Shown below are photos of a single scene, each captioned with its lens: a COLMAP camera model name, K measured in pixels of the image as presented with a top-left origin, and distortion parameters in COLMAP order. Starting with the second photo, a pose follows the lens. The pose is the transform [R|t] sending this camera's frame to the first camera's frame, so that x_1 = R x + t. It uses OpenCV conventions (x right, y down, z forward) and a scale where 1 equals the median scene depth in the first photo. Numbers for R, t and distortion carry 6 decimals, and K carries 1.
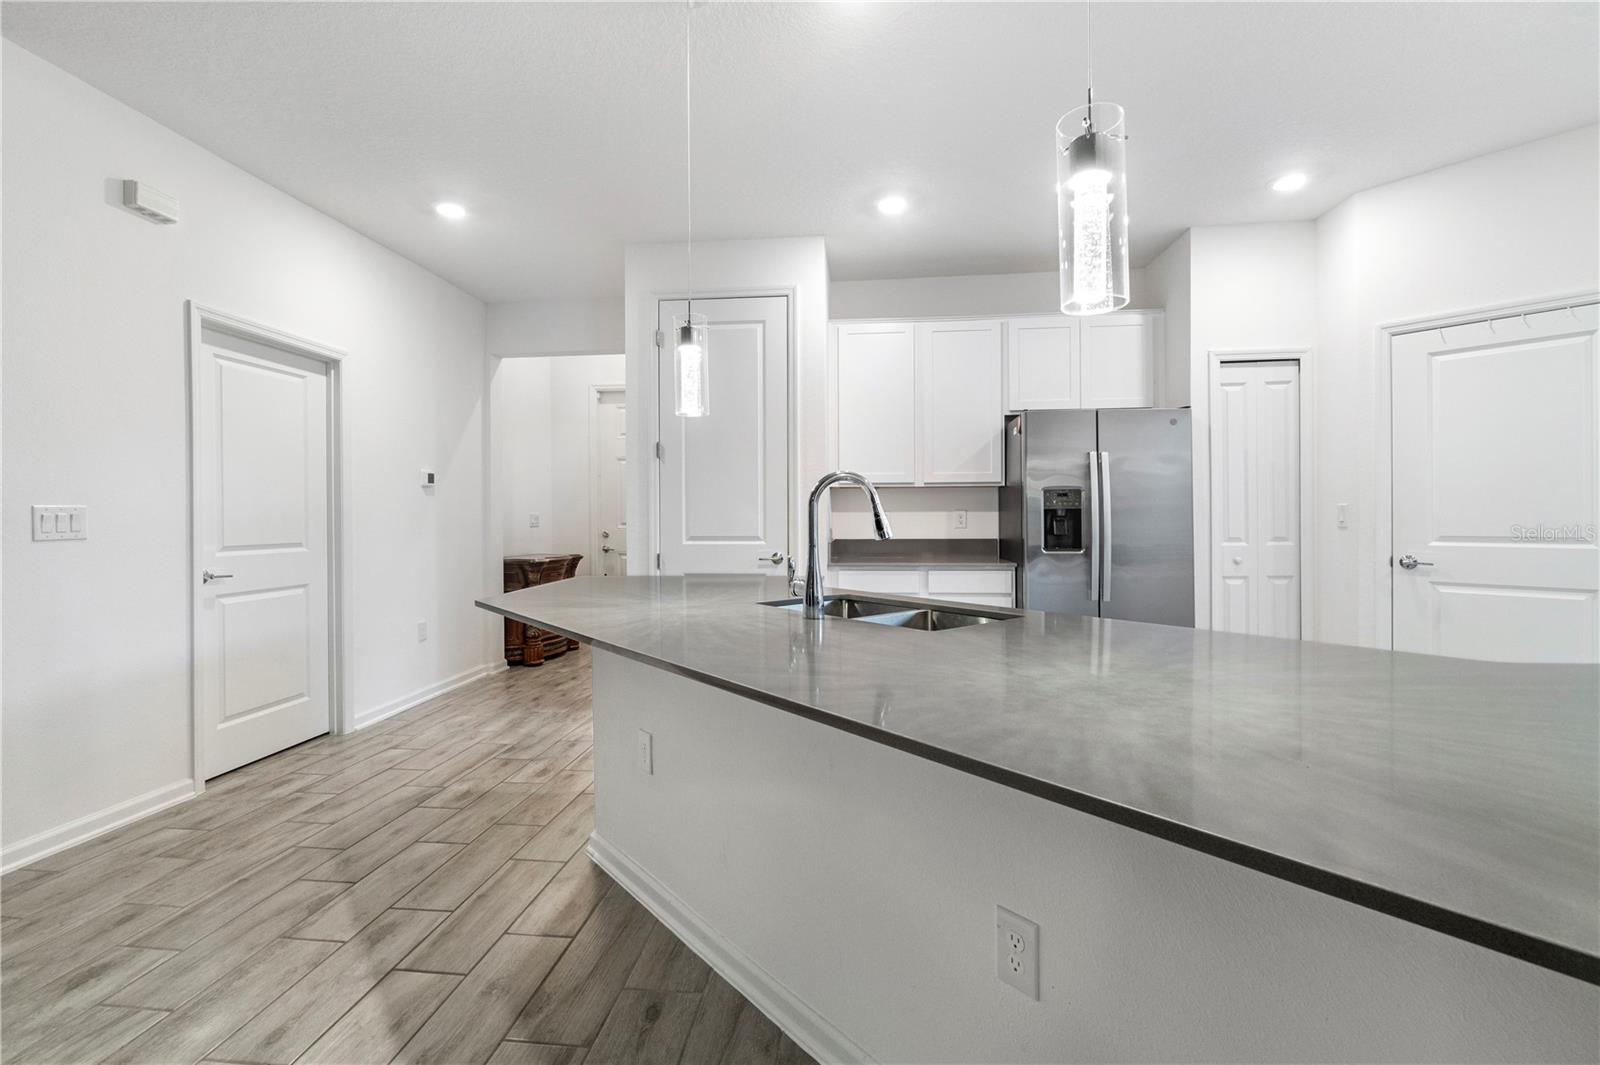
lens RADIAL K [[718.3, 0, 806.2], [0, 718.3, 518.4], [0, 0, 1]] dist [0.010041, -0.004127]
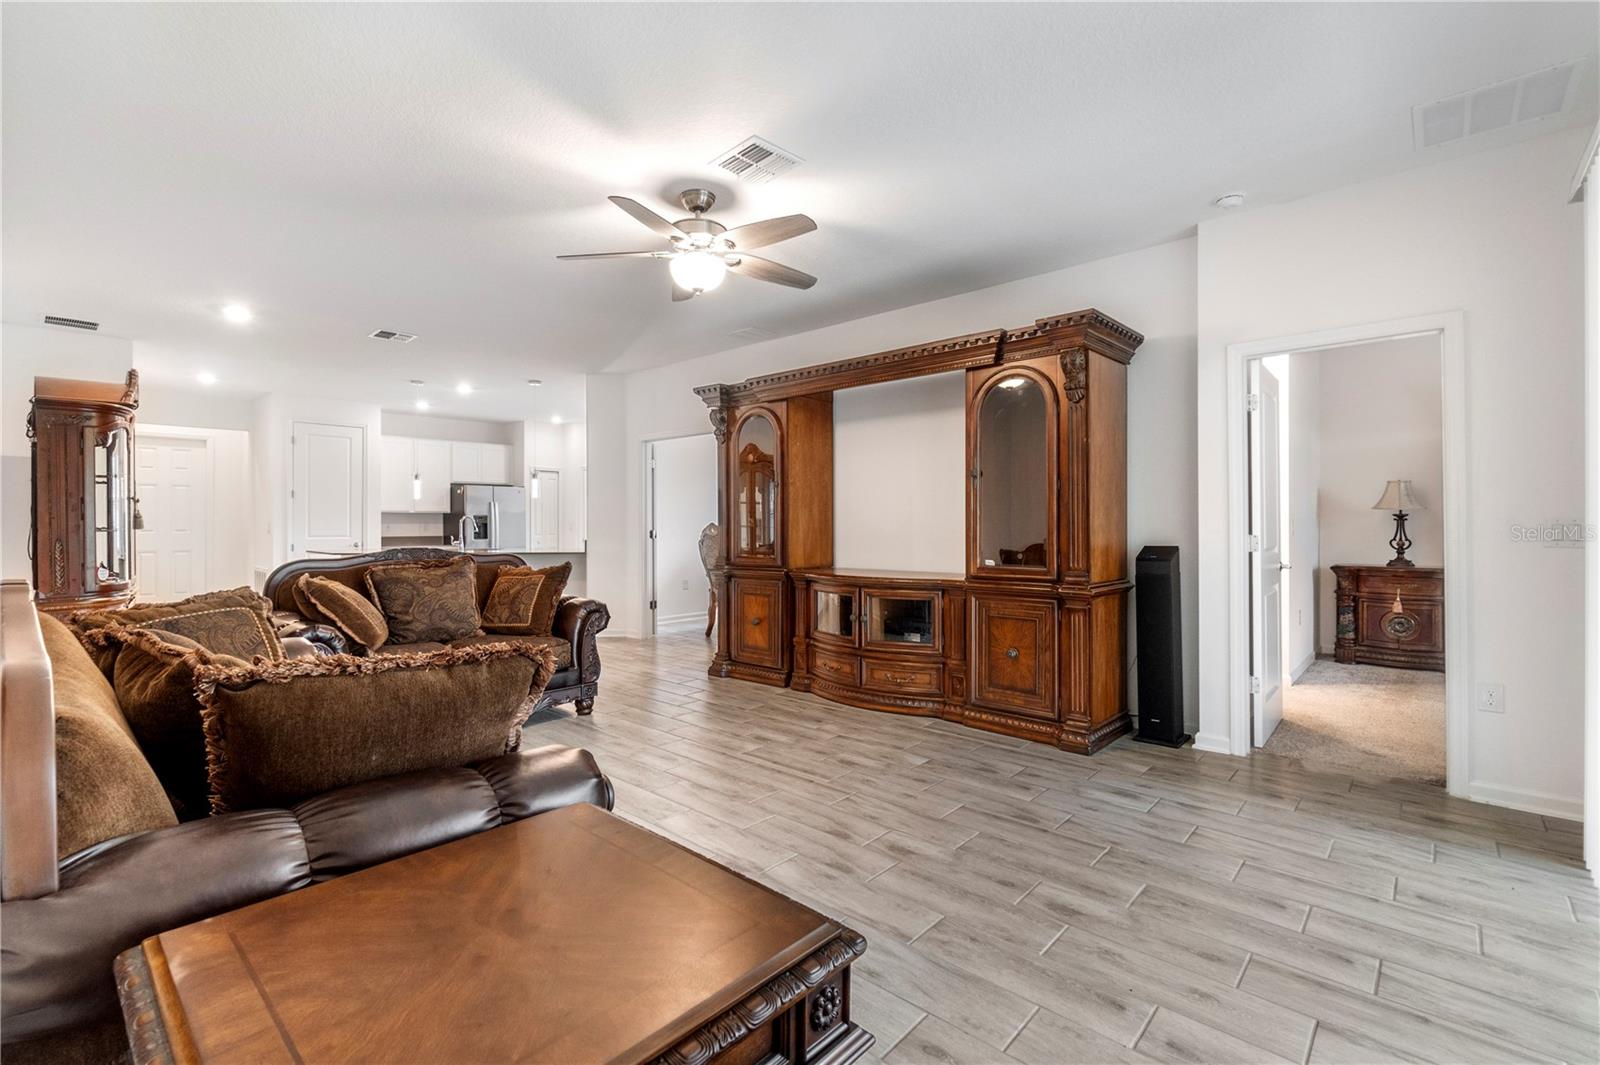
lens RADIAL K [[718.3, 0, 779.7], [0, 718.3, 521.9], [0, 0, 1]] dist [0.010041, -0.004127]
pose [[0.614229, 0.010077, 0.789063, -1.048052], [-0.004662, 0.999947, -0.009141, -0.000159], [-0.789114, 0.001936, 0.614244, -1.473018]]
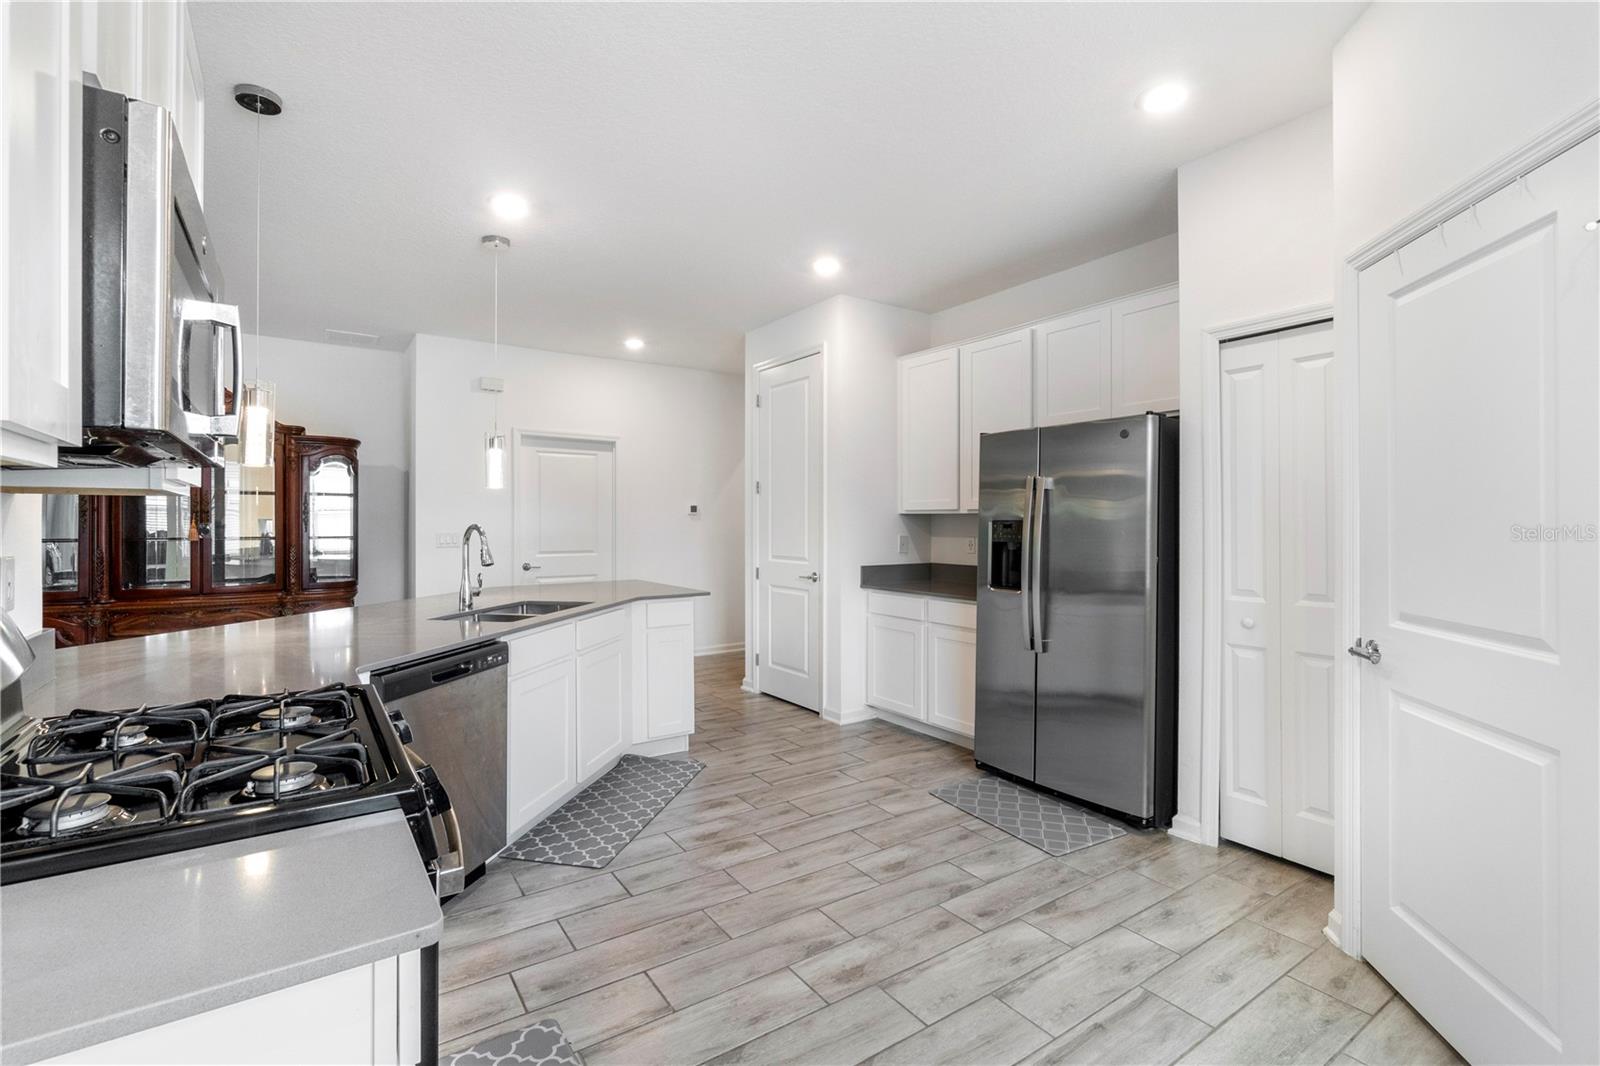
lens RADIAL K [[718.3, 0, 788.8], [0, 718.3, 511.9], [0, 0, 1]] dist [0.010041, -0.004127]
pose [[0.649187, -0.004753, -0.760614, 0.860773], [-0.006139, 0.999915, -0.011488, -0.038575], [0.760604, 0.012127, 0.649103, 0.219995]]
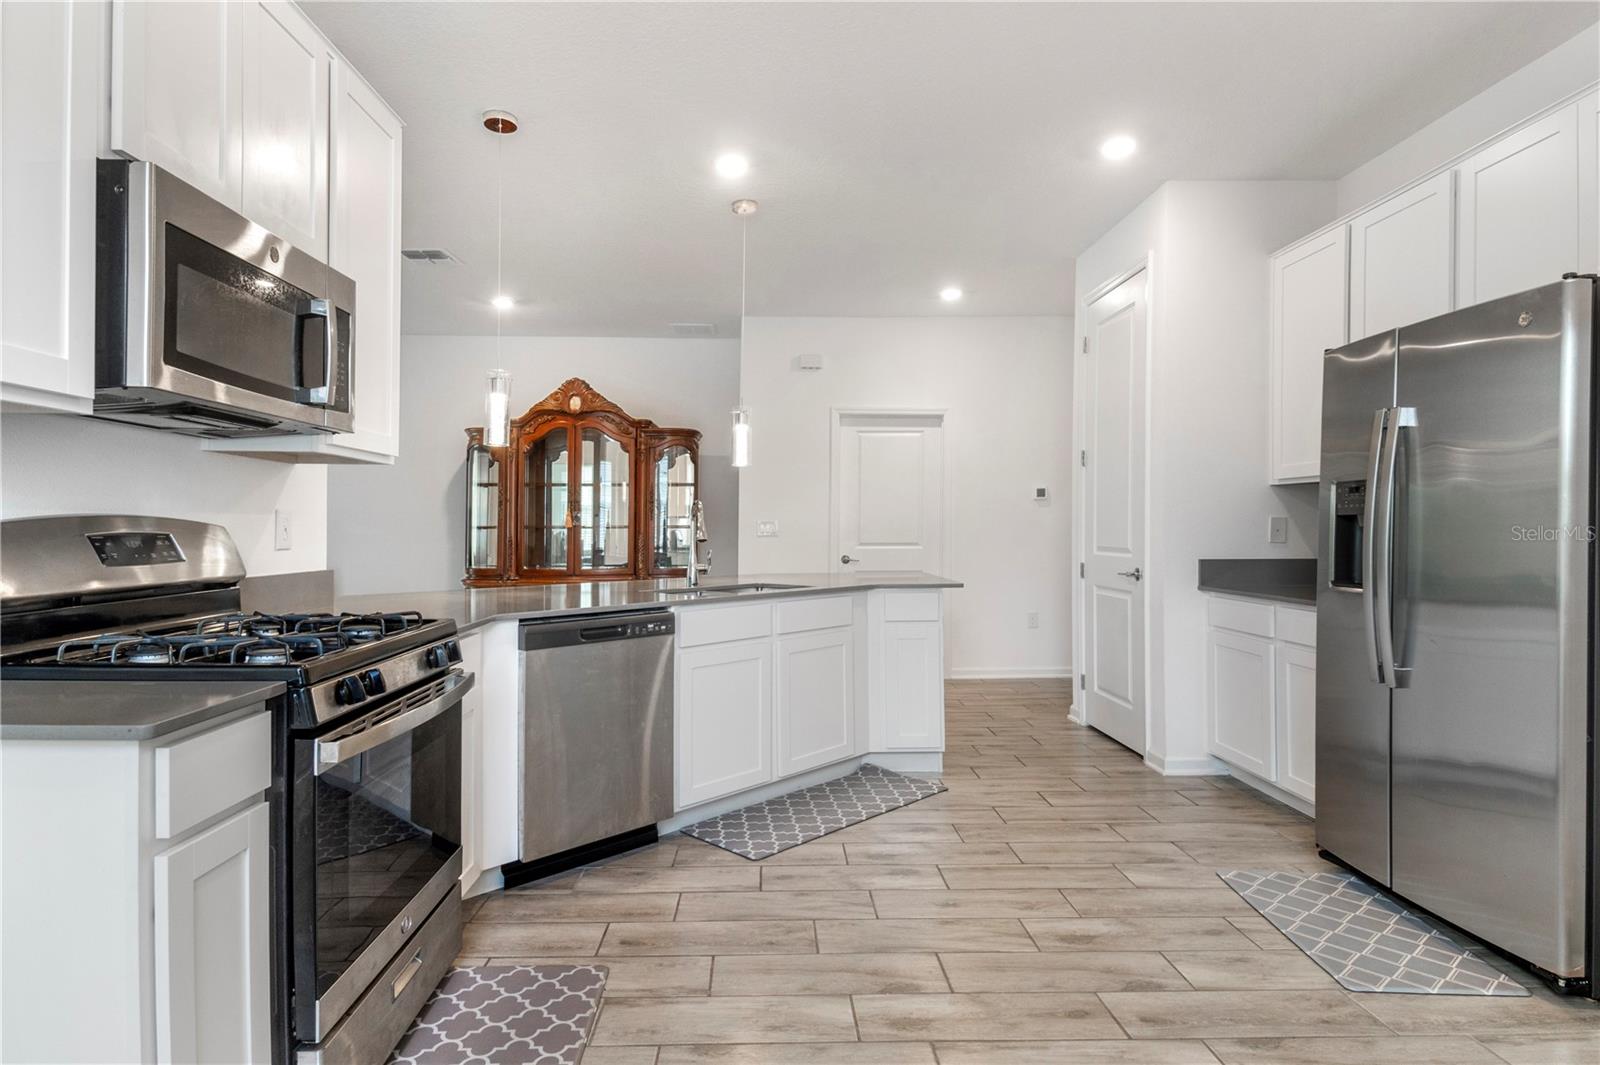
lens RADIAL K [[880.3, 0, 797.1], [0, 880.3, 529.7], [0, 0, 1]] dist [0.021538, -0.014566]
pose [[0.142657, 0.008096, -0.989739, 1.000222], [-0.003507, 0.999964, 0.007674, -0.005273], [0.989766, 0.002376, 0.142681, 0.459619]]
